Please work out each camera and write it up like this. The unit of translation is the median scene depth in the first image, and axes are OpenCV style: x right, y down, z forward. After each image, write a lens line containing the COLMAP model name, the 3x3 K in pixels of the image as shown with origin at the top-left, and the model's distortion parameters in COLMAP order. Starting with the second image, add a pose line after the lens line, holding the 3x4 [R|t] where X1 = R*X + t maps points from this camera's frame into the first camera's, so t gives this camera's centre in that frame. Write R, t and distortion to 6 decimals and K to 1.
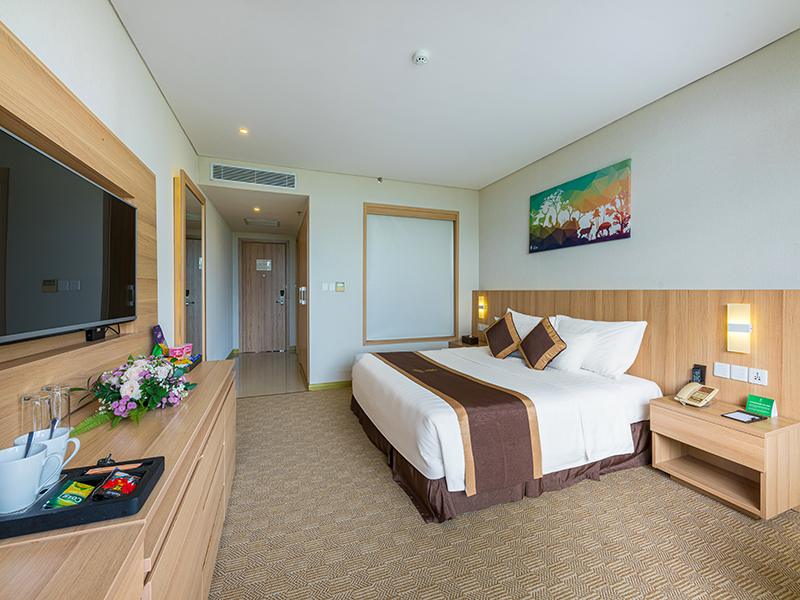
lens RADIAL K [[322.4, 0, 389.6], [0, 322.4, 294.5], [0, 0, 1]] dist [0.002440, 0.000032]
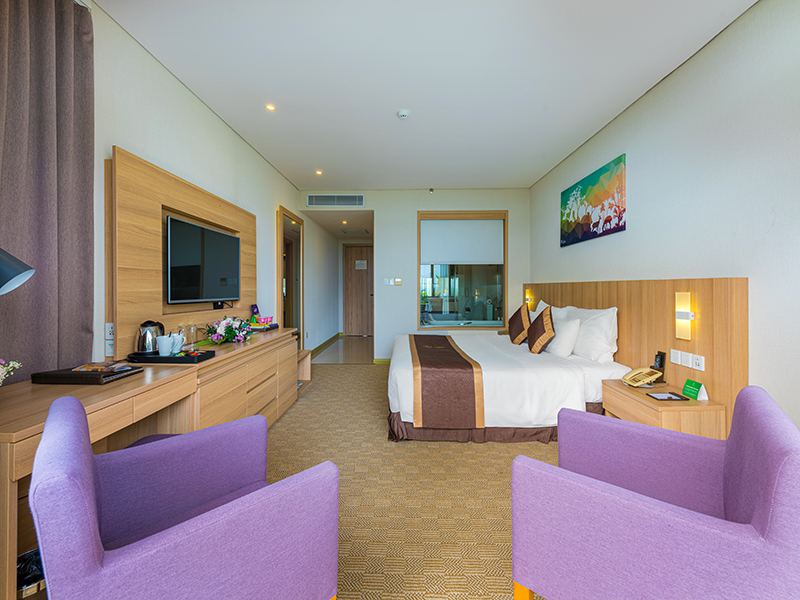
lens RADIAL K [[318.8, 0, 388.1], [0, 318.8, 287.3], [0, 0, 1]] dist [-0.001130, -0.000049]
pose [[0.928126, -0.002736, -0.372257, 0.393093], [-0.001089, 0.999949, -0.010064, 0.016199], [0.372265, 0.009746, 0.928075, -0.208409]]
